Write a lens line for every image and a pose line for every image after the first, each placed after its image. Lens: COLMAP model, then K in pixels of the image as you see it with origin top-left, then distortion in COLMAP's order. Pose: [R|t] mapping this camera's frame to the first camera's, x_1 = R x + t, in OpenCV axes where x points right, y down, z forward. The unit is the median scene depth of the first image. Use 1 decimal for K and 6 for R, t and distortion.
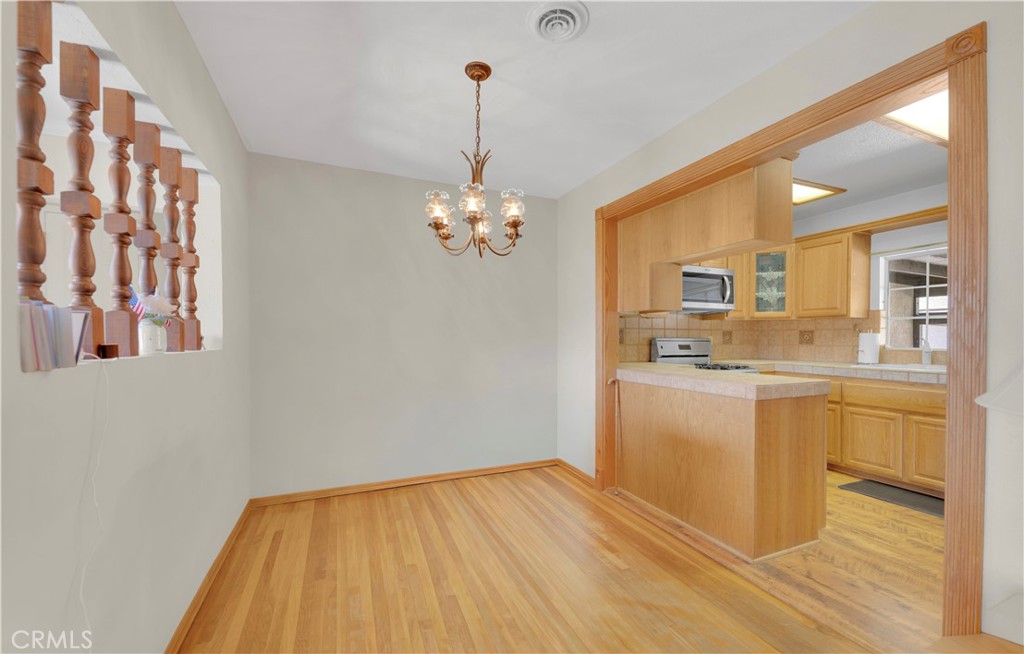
lens RADIAL K [[409.2, 0, 515.6], [0, 409.2, 342.0], [0, 0, 1]] dist [-0.004087, -0.000591]
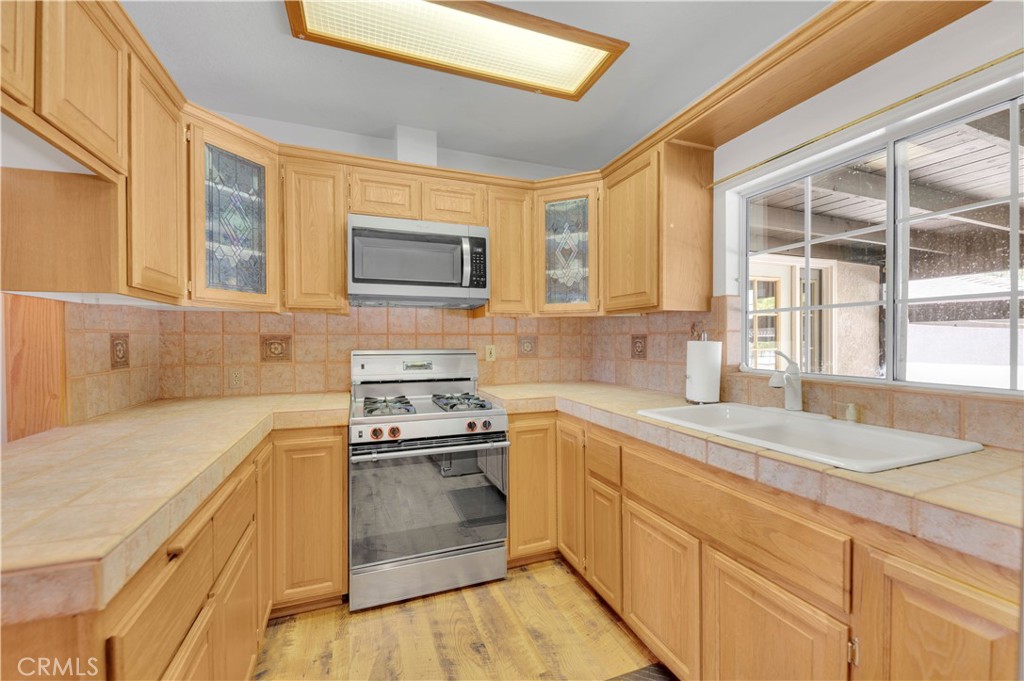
lens RADIAL K [[411.3, 0, 513.5], [0, 411.3, 340.8], [0, 0, 1]] dist [0.005715, -0.002109]
pose [[0.999020, -0.005640, -0.043900, 0.585265], [0.005319, 0.999958, -0.007429, -0.017304], [0.043940, 0.007189, 0.999008, 0.429508]]
